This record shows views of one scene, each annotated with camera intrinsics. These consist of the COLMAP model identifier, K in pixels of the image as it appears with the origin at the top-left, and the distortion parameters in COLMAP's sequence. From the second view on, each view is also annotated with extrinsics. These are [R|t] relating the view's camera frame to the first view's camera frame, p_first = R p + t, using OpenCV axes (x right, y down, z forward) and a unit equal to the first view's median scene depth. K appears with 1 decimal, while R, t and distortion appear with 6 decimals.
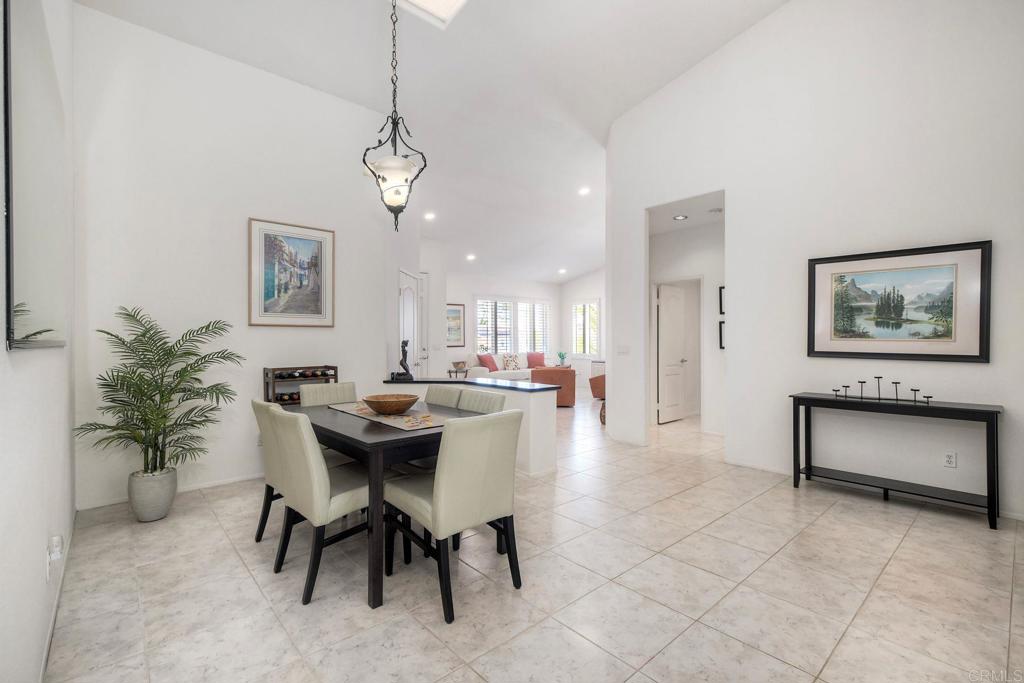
lens RADIAL K [[452.7, 0, 512.0], [0, 452.7, 341.5], [0, 0, 1]] dist [-0.001394, -0.000187]
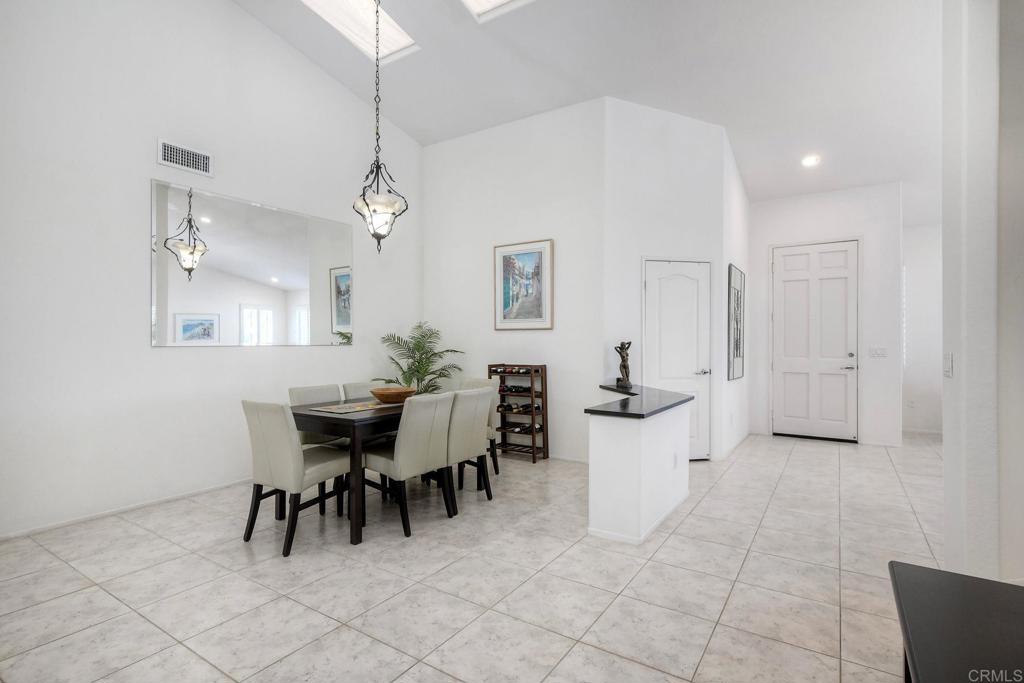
lens RADIAL K [[490.9, 0, 515.2], [0, 490.9, 336.0], [0, 0, 1]] dist [0.000949, 0.000025]
pose [[0.272167, -0.010321, -0.962195, 0.739574], [-0.001264, 0.999938, -0.011084, -0.003647], [0.962249, 0.004233, 0.272137, 0.648855]]
